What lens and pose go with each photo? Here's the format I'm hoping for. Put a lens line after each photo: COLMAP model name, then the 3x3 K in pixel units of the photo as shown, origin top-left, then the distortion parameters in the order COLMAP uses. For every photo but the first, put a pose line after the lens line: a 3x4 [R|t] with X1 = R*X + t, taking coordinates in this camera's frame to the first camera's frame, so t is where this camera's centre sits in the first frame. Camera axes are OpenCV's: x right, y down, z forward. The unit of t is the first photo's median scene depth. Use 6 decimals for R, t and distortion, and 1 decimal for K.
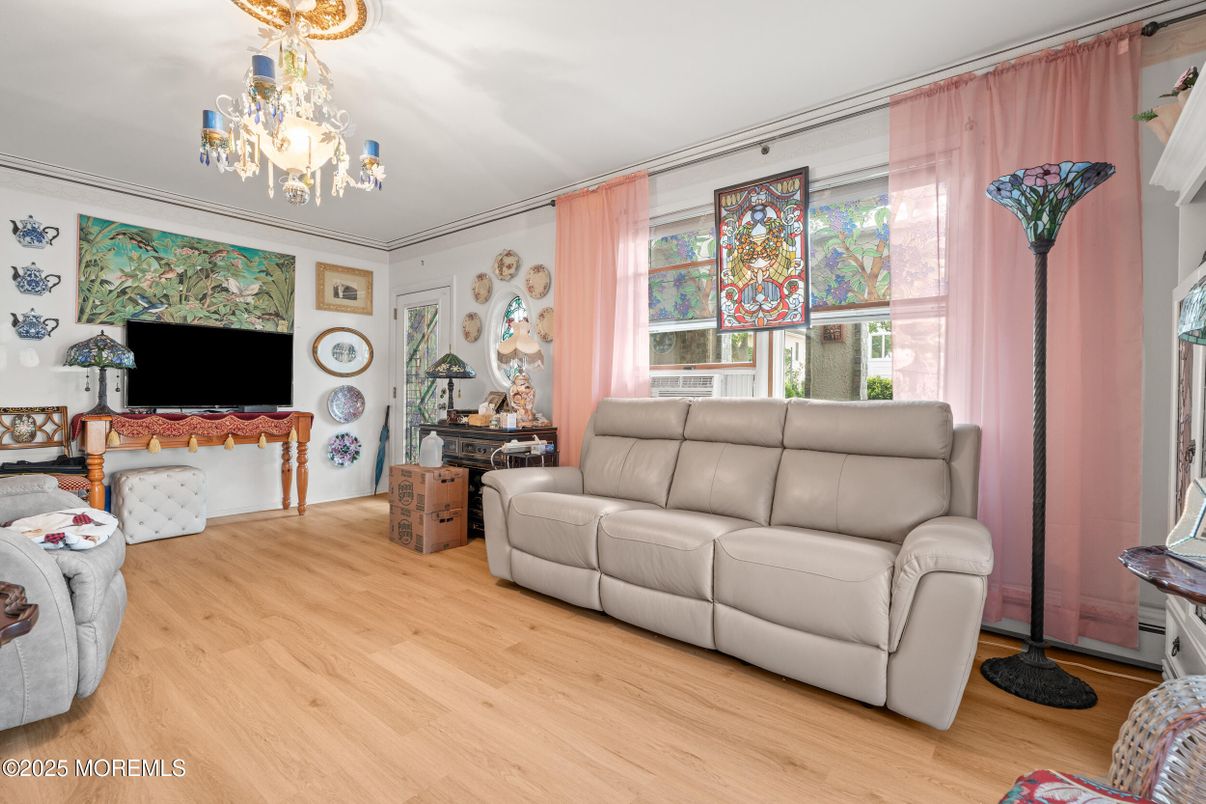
lens RADIAL K [[539.7, 0, 600.1], [0, 539.7, 396.9], [0, 0, 1]] dist [-0.002772, 0.001155]
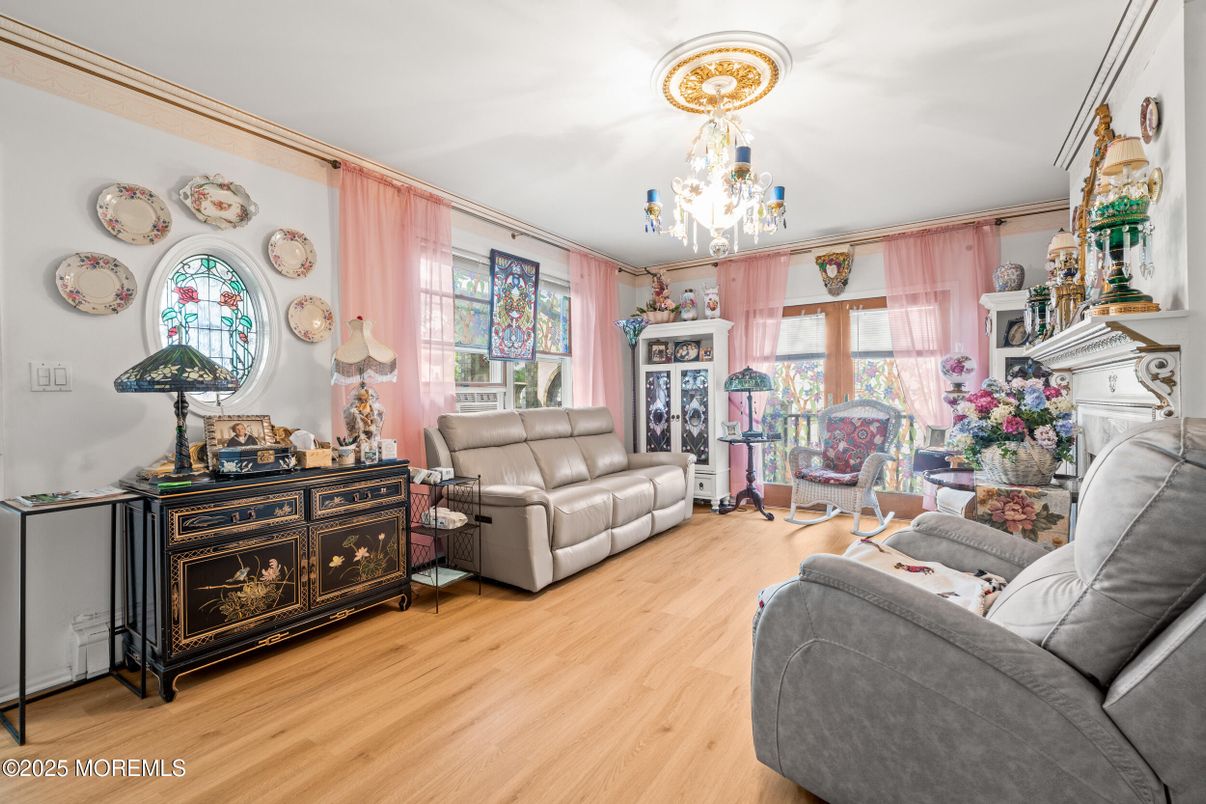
lens RADIAL K [[539.7, 0, 599.3], [0, 539.7, 398.8], [0, 0, 1]] dist [-0.002772, 0.001155]
pose [[-0.099217, -0.013256, 0.994978, -1.157186], [0.018793, 0.999708, 0.015193, -0.041467], [-0.994888, 0.020206, -0.098939, 0.926817]]
